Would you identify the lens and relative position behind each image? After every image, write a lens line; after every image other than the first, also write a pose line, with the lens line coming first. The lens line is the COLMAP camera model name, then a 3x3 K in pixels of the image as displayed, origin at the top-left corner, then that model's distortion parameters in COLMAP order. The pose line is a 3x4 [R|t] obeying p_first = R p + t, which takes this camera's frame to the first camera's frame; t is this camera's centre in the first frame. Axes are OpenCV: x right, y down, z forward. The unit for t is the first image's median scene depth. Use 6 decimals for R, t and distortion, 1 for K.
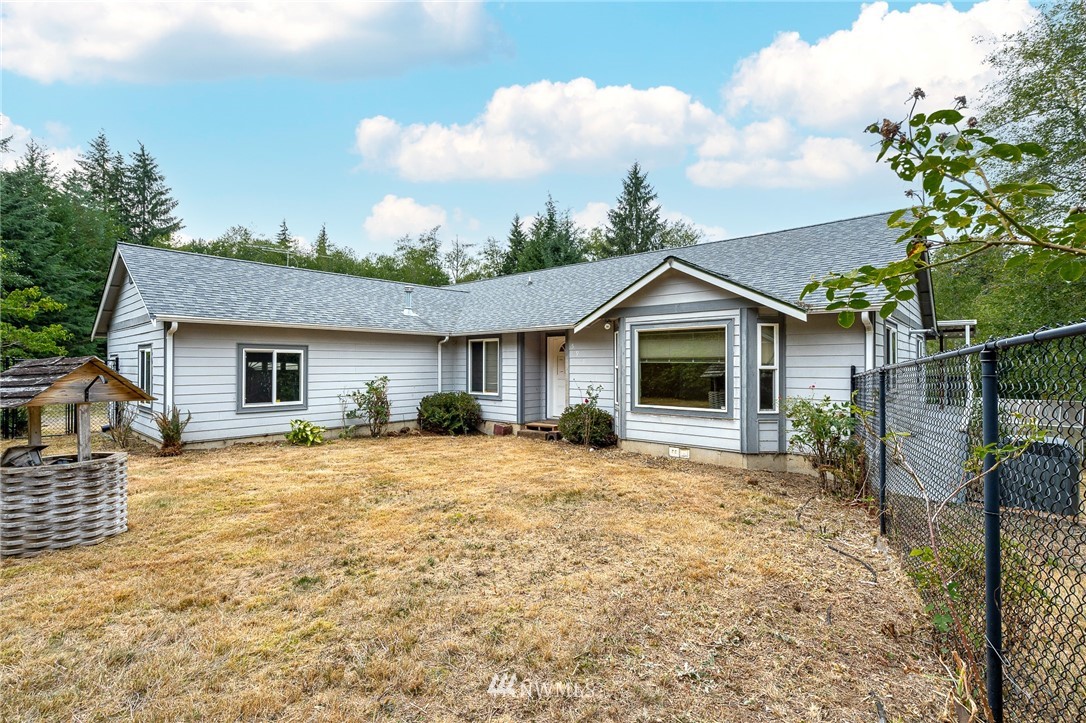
lens RADIAL K [[488.0, 0, 535.9], [0, 488.0, 361.1], [0, 0, 1]] dist [-0.010100, 0.000779]
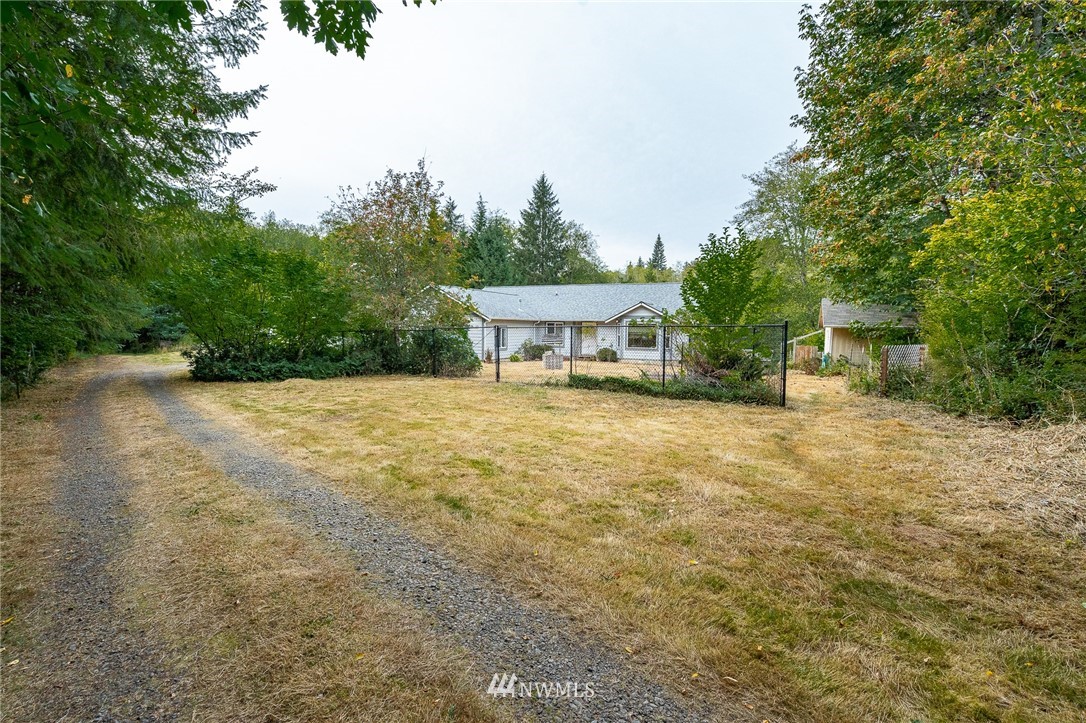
lens RADIAL K [[462.6, 0, 543.0], [0, 462.6, 361.5], [0, 0, 1]] dist [-0.000439, 0.000122]
pose [[0.958822, -0.014946, 0.283613, -0.872867], [-0.008326, 0.996706, 0.080673, -0.040814], [-0.283885, -0.079712, 0.955539, -1.271937]]
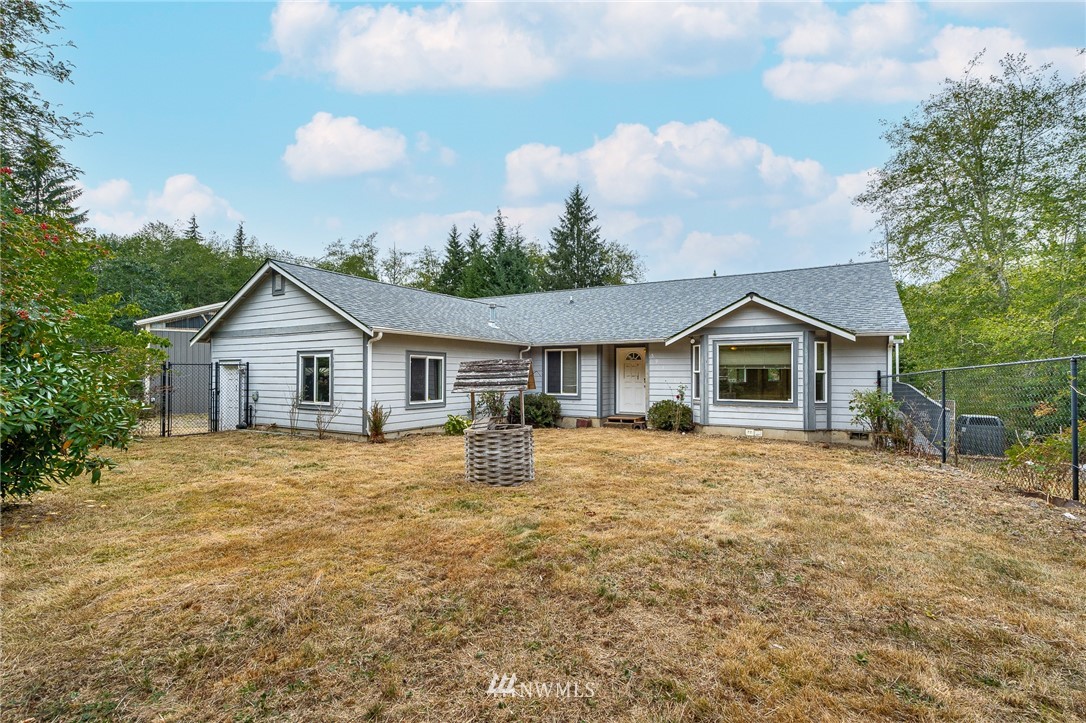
lens RADIAL K [[488.0, 0, 535.9], [0, 488.0, 361.1], [0, 0, 1]] dist [-0.010100, 0.000779]
pose [[0.984093, 0.007658, 0.177488, -0.409561], [-0.004170, 0.999791, -0.020020, 0.009614], [-0.177605, 0.018961, 0.983919, -0.188746]]
